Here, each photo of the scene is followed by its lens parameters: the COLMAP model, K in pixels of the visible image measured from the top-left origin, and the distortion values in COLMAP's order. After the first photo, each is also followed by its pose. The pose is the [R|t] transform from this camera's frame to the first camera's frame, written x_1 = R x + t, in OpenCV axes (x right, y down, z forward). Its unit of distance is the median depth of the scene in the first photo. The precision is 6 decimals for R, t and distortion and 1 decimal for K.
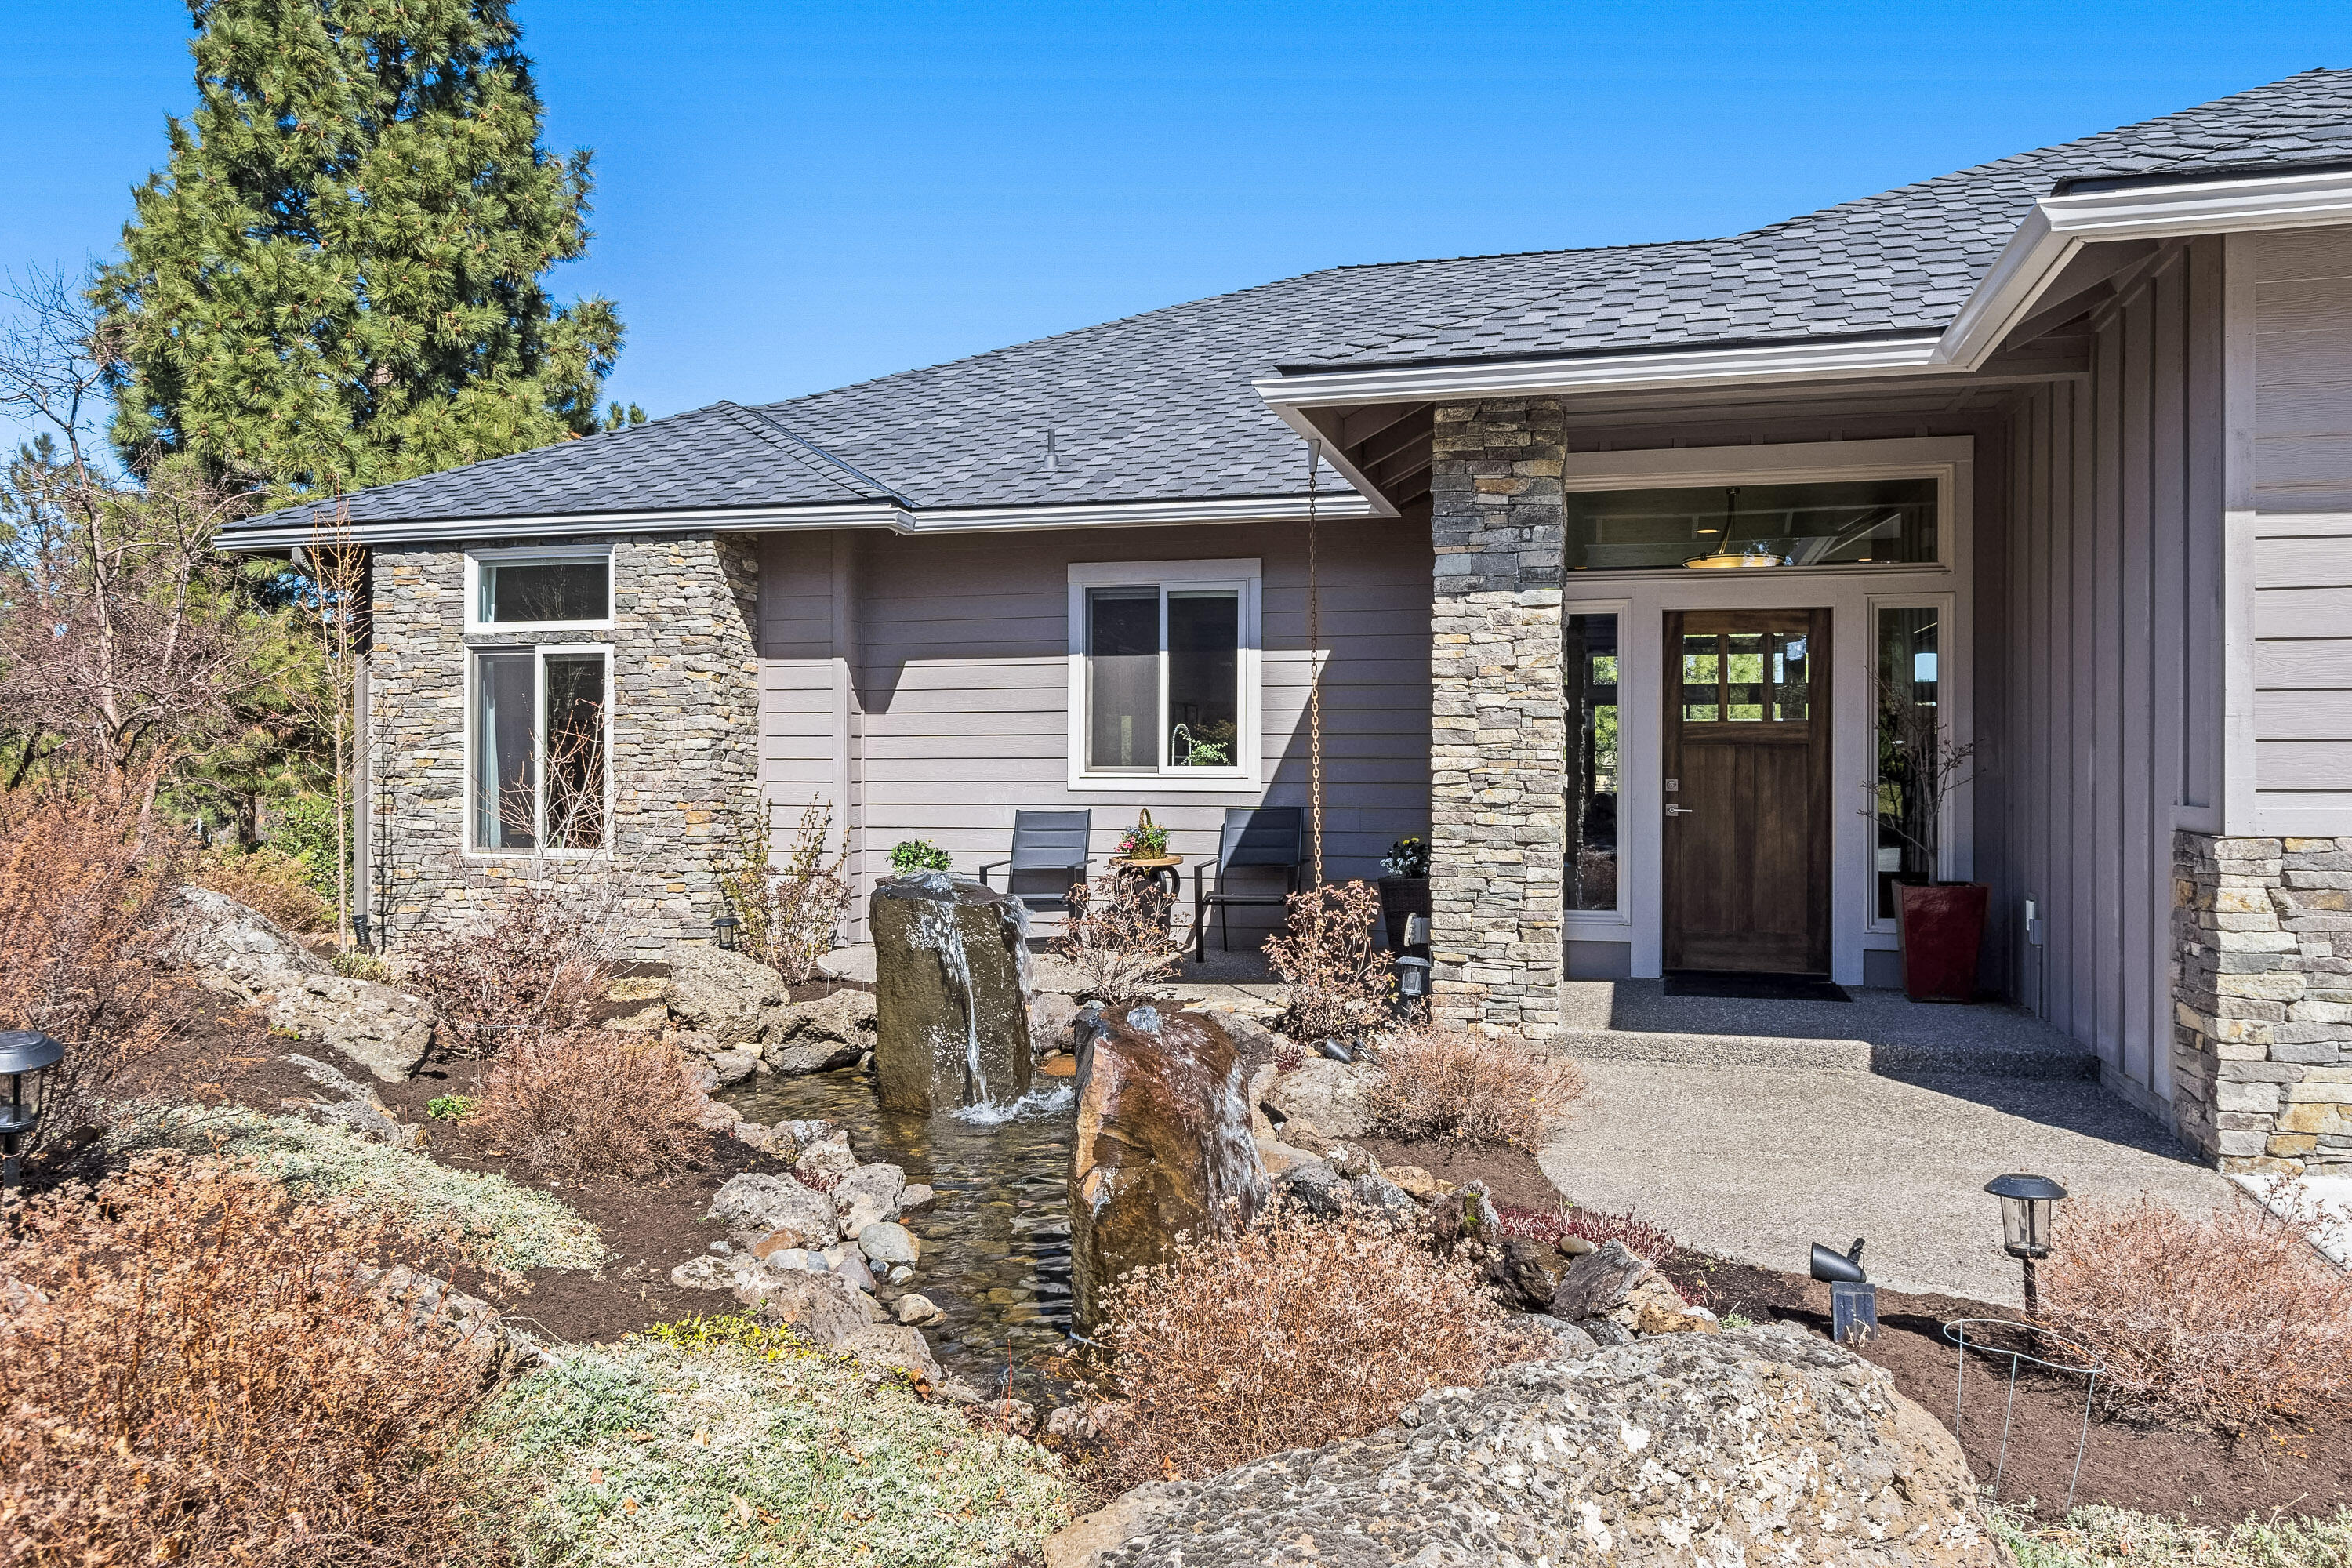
lens RADIAL K [[1727.0, 0, 1176.8], [0, 1727.0, 743.9], [0, 0, 1]] dist [0.001040, 0.000597]
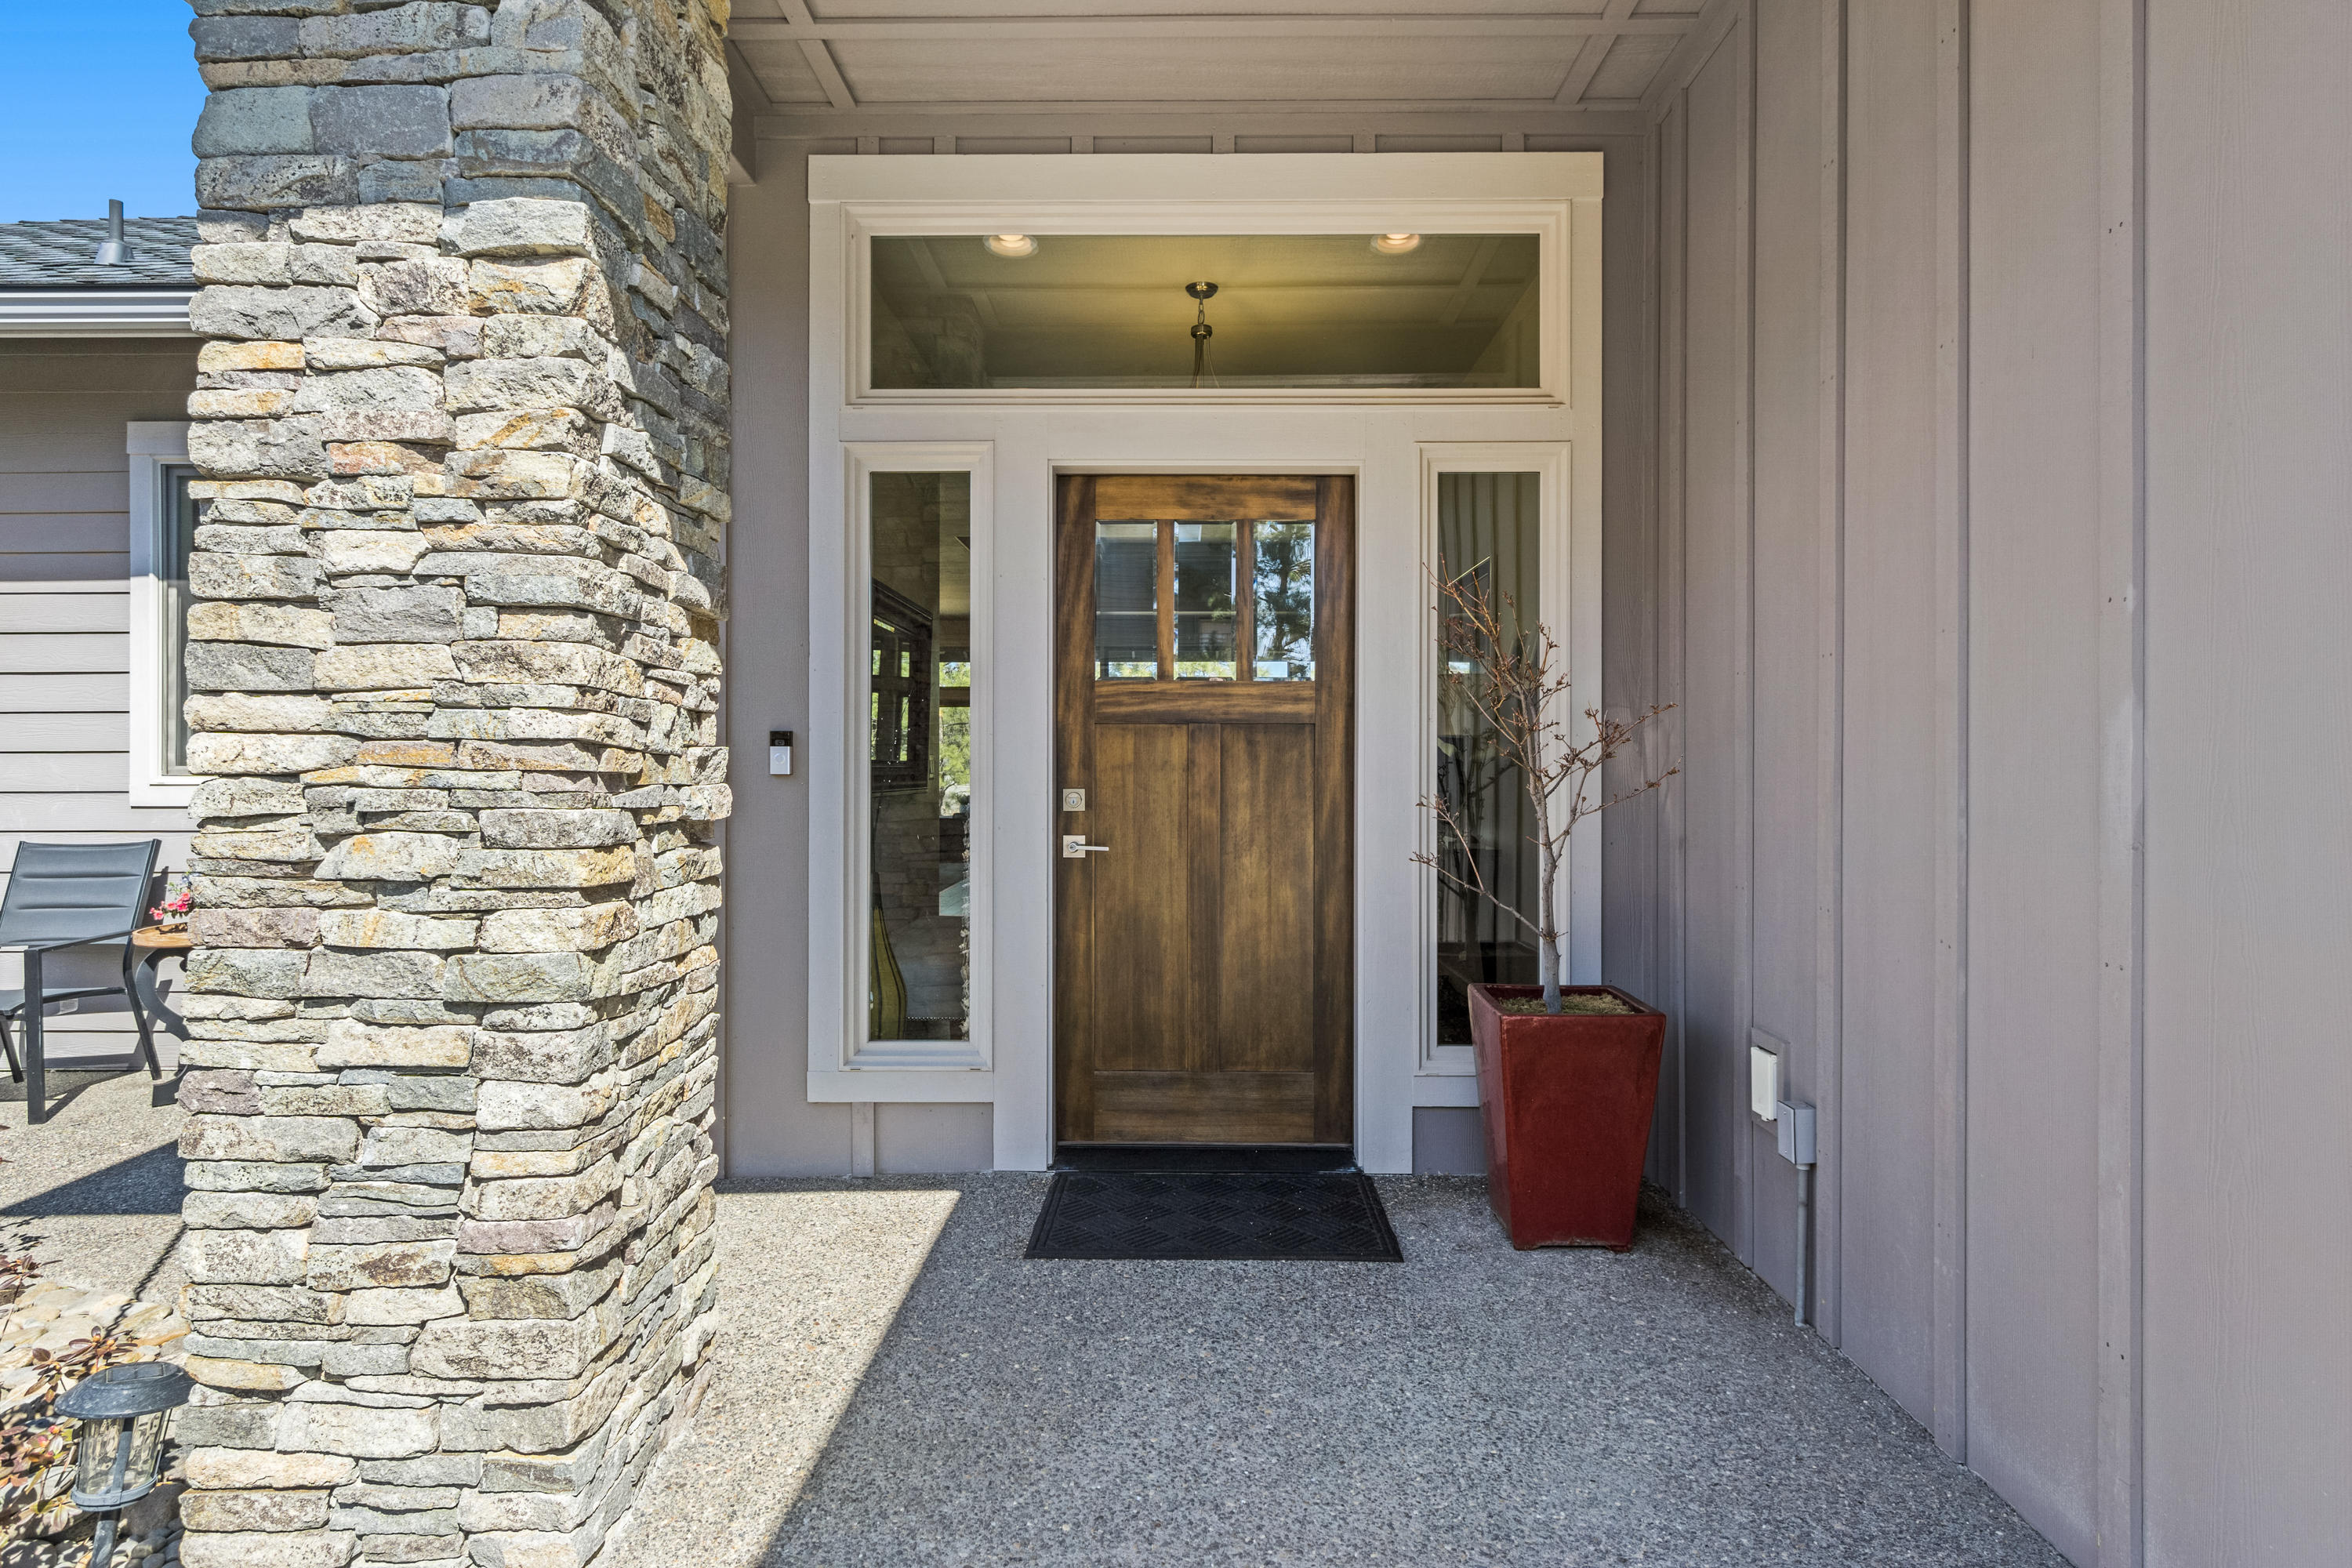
lens RADIAL K [[1334.0, 0, 1181.5], [0, 1334.0, 733.4], [0, 0, 1]] dist [0.000509, 0.000018]
pose [[0.967322, 0.005549, 0.253491, 0.261718], [-0.002320, 0.999912, -0.013035, 0.010508], [-0.253541, 0.012021, 0.967250, 0.723455]]
